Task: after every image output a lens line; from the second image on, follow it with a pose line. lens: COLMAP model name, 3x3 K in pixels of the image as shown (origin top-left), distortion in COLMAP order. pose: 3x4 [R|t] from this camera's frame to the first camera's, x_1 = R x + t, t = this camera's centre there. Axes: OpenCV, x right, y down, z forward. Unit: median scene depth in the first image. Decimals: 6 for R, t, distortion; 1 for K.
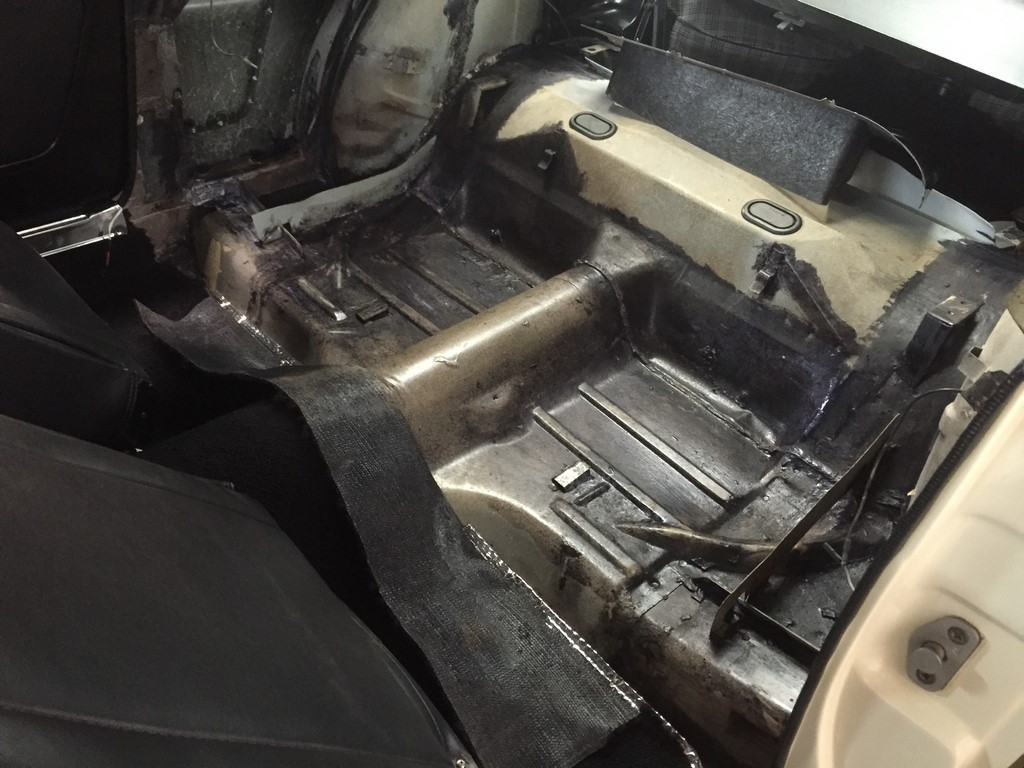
lens RADIAL K [[885.1, 0, 512.0], [0, 885.1, 384.0], [0, 0, 1]] dist [0.085521, -0.118667]
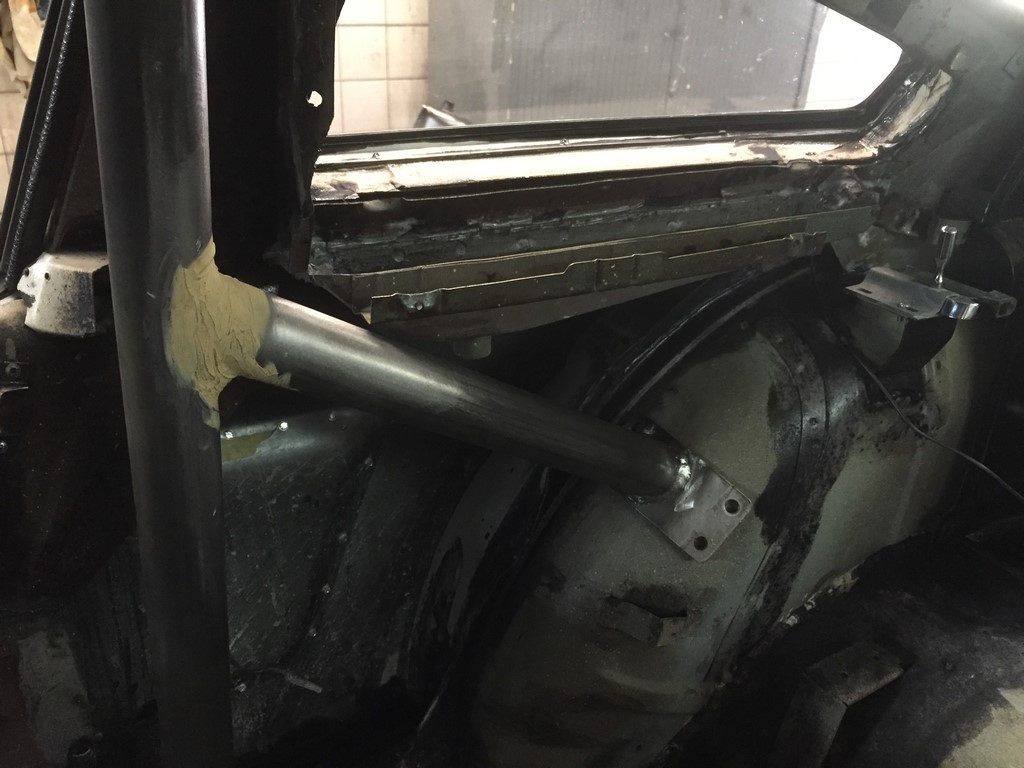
lens RADIAL K [[885.1, 0, 512.0], [0, 885.1, 384.0], [0, 0, 1]] dist [0.085521, -0.118667]
pose [[0.982957, 0.038760, -0.179704, -0.133949], [-0.079953, 0.970364, -0.228039, -0.428451], [0.165539, 0.238520, 0.956925, 0.661233]]
